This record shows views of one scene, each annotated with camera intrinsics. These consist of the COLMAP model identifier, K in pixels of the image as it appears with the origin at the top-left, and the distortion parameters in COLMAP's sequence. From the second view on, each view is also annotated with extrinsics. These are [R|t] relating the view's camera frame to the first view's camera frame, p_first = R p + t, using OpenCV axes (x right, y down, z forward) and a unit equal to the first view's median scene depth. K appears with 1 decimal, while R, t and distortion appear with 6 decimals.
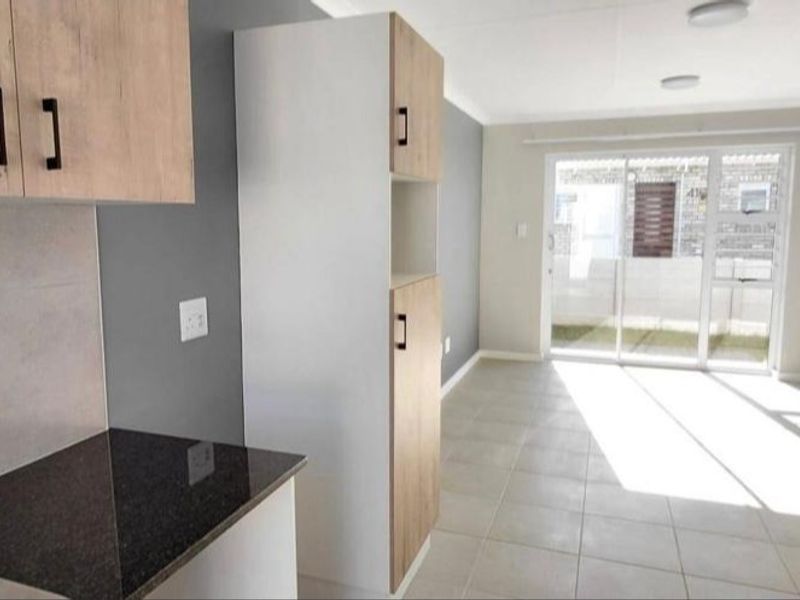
lens RADIAL K [[585.6, 0, 391.5], [0, 585.6, 289.4], [0, 0, 1]] dist [0.007796, 0.005348]
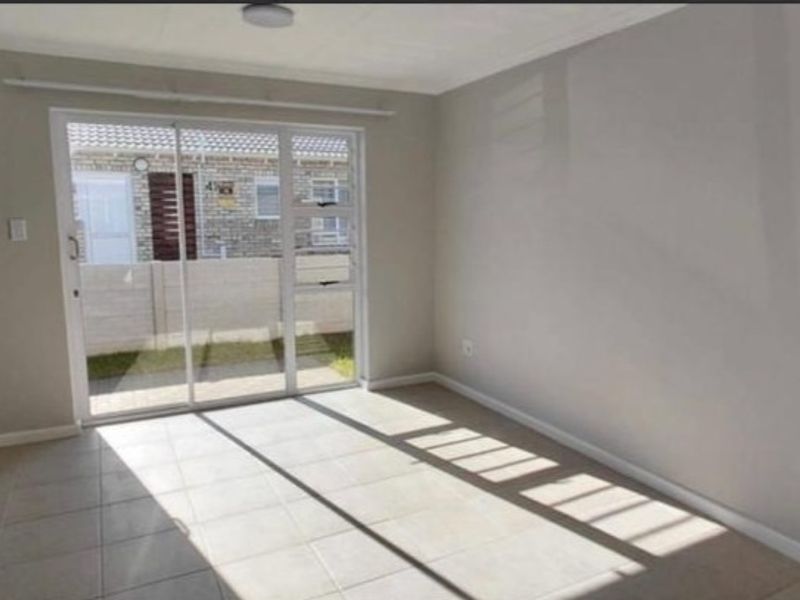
lens RADIAL K [[585.6, 0, 391.5], [0, 585.6, 289.4], [0, 0, 1]] dist [0.007796, 0.005348]
pose [[0.683940, -0.095427, 0.723270, 0.020548], [0.090893, 0.994830, 0.045307, -0.017276], [-0.723854, 0.034753, 0.689078, 0.157947]]
